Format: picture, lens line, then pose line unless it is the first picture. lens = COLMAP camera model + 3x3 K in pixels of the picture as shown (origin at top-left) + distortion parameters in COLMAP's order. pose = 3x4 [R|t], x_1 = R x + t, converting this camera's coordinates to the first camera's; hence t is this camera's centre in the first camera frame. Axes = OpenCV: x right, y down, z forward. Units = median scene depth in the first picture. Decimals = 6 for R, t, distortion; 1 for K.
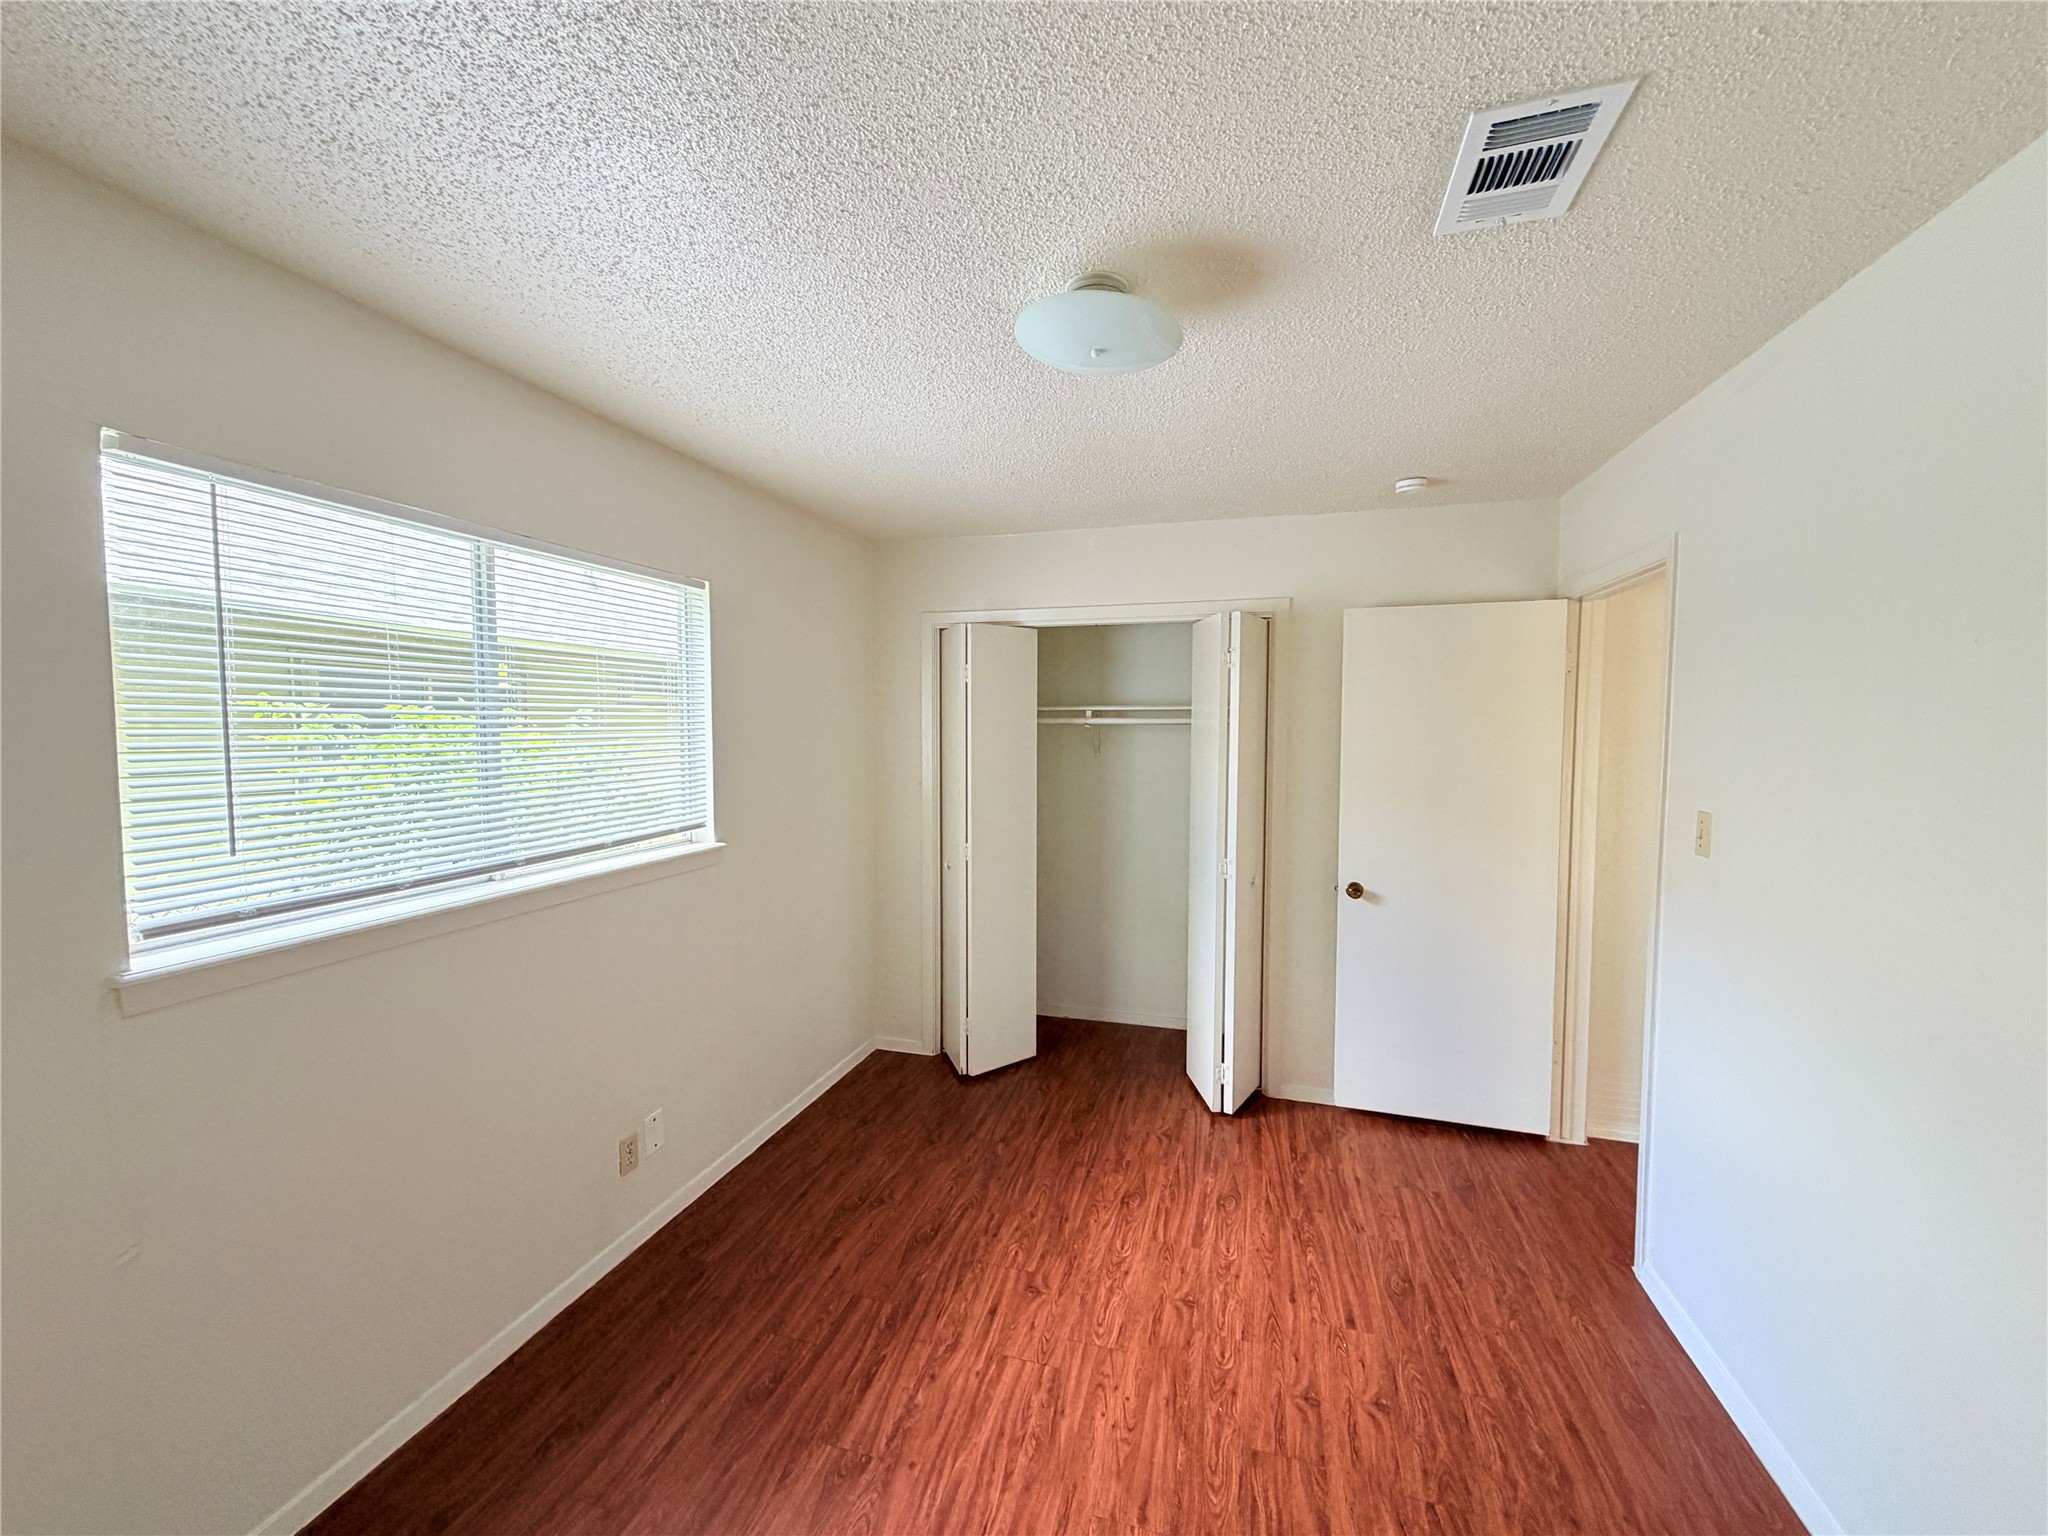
lens RADIAL K [[818.1, 0, 1021.5], [0, 818.1, 768.4], [0, 0, 1]] dist [0.000374, -0.000081]
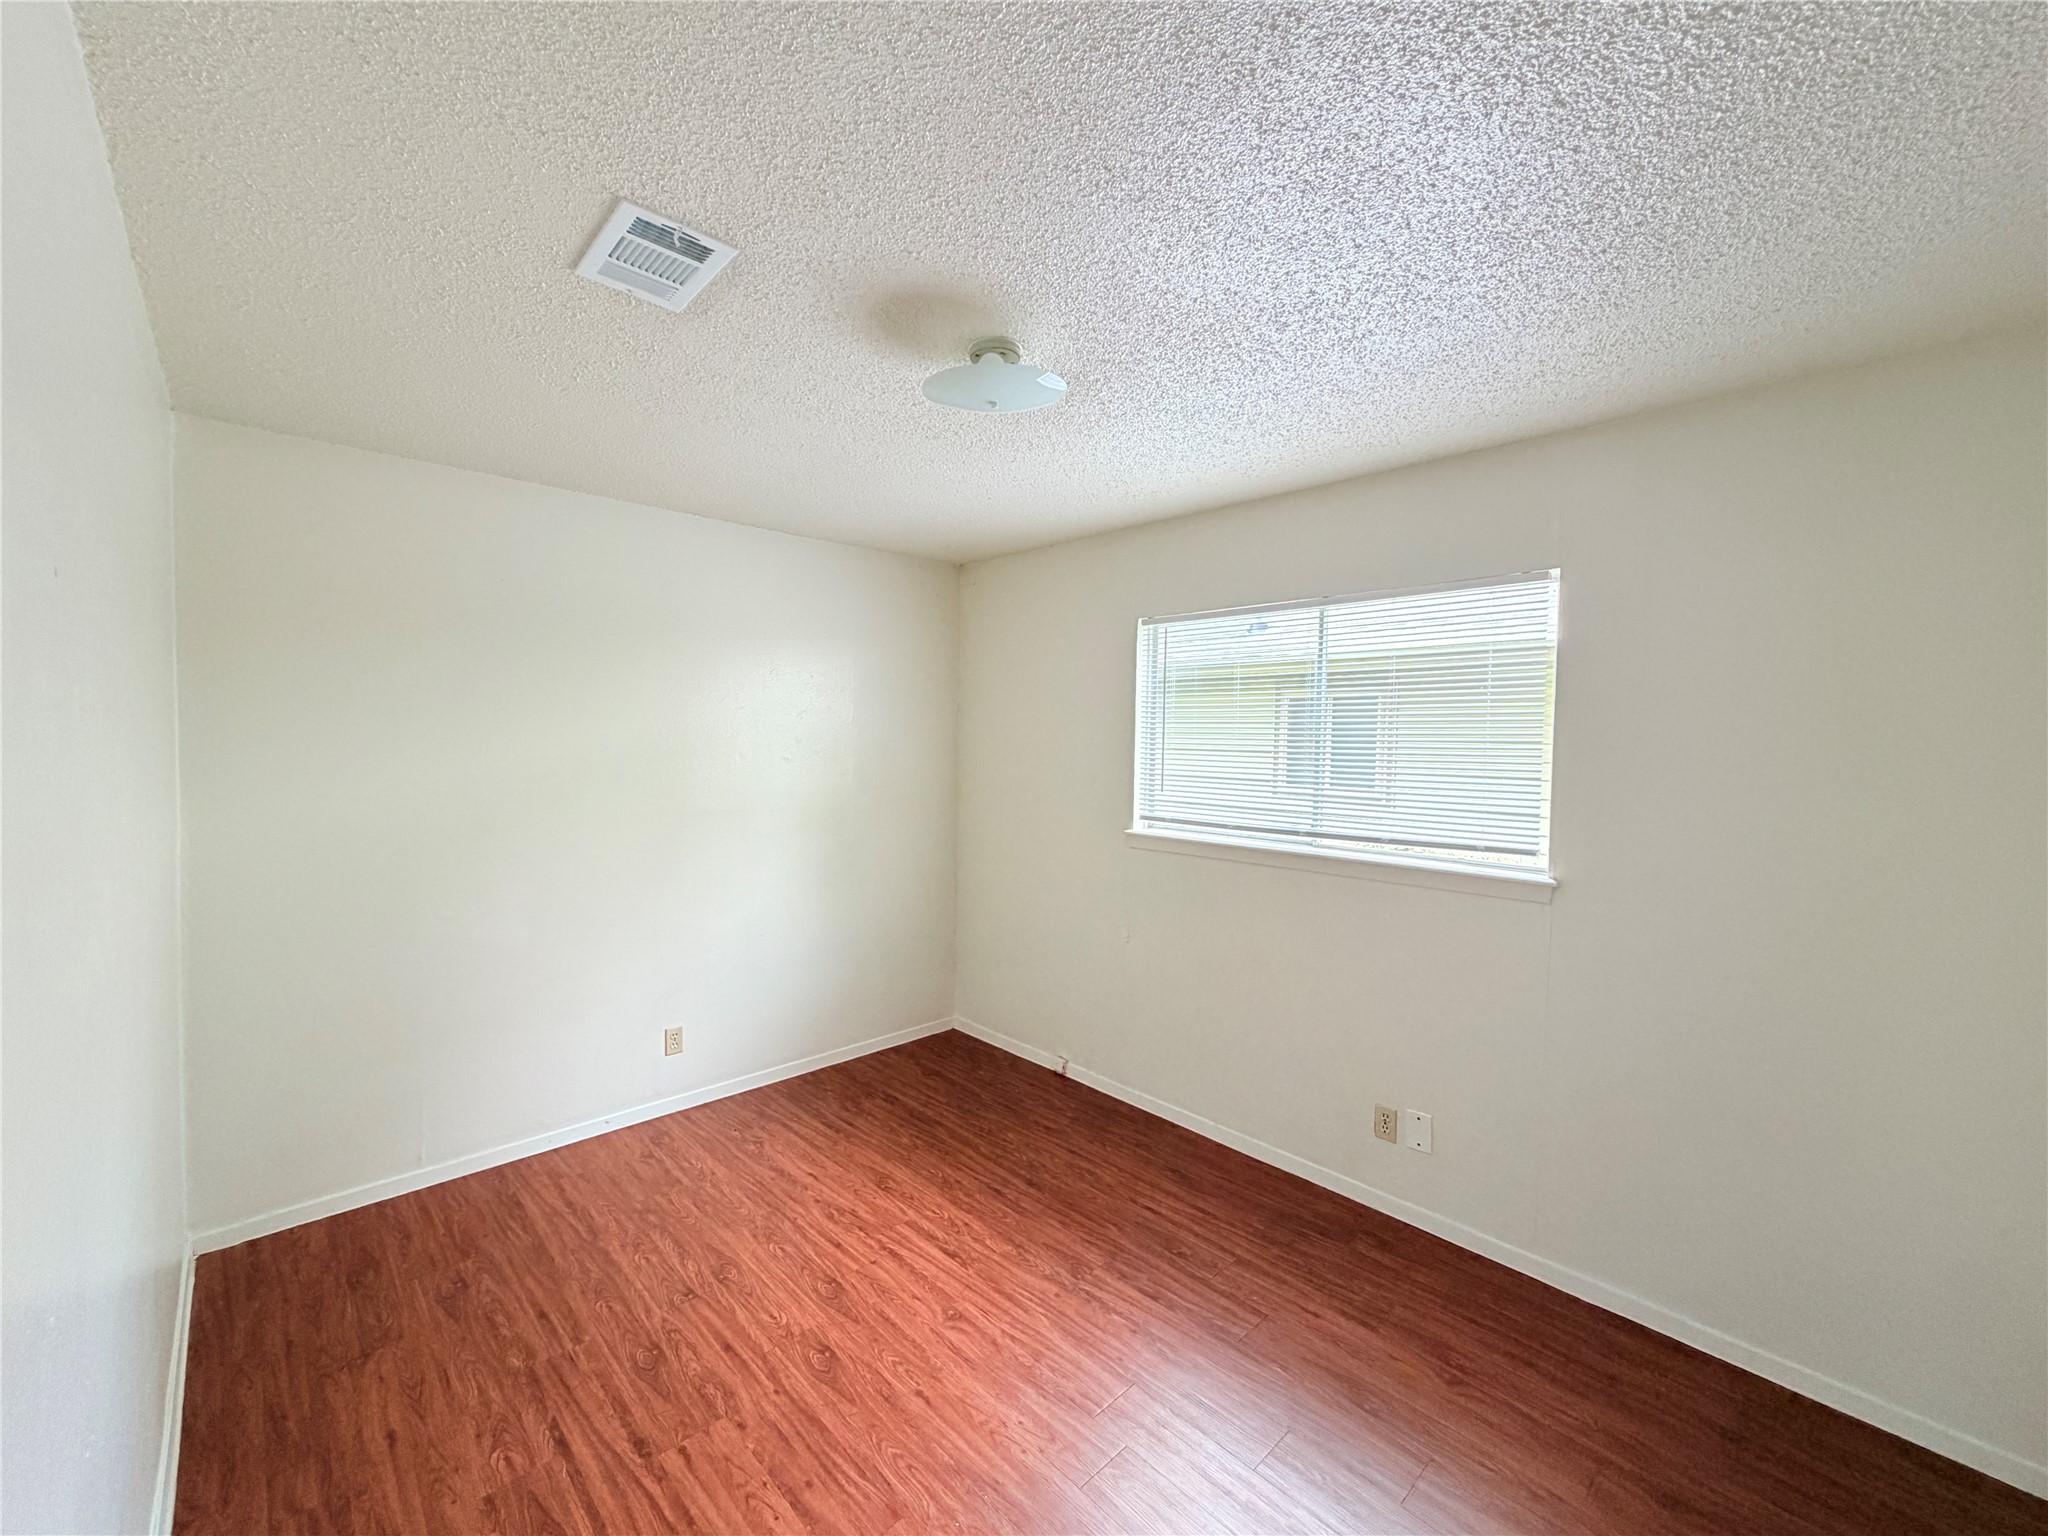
lens RADIAL K [[818.1, 0, 1021.5], [0, 818.1, 768.4], [0, 0, 1]] dist [0.000374, -0.000081]
pose [[-0.504531, 0.021260, -0.863132, 0.954651], [-0.063338, 0.996092, 0.061558, -0.058589], [0.861067, 0.085727, -0.501212, 1.458195]]
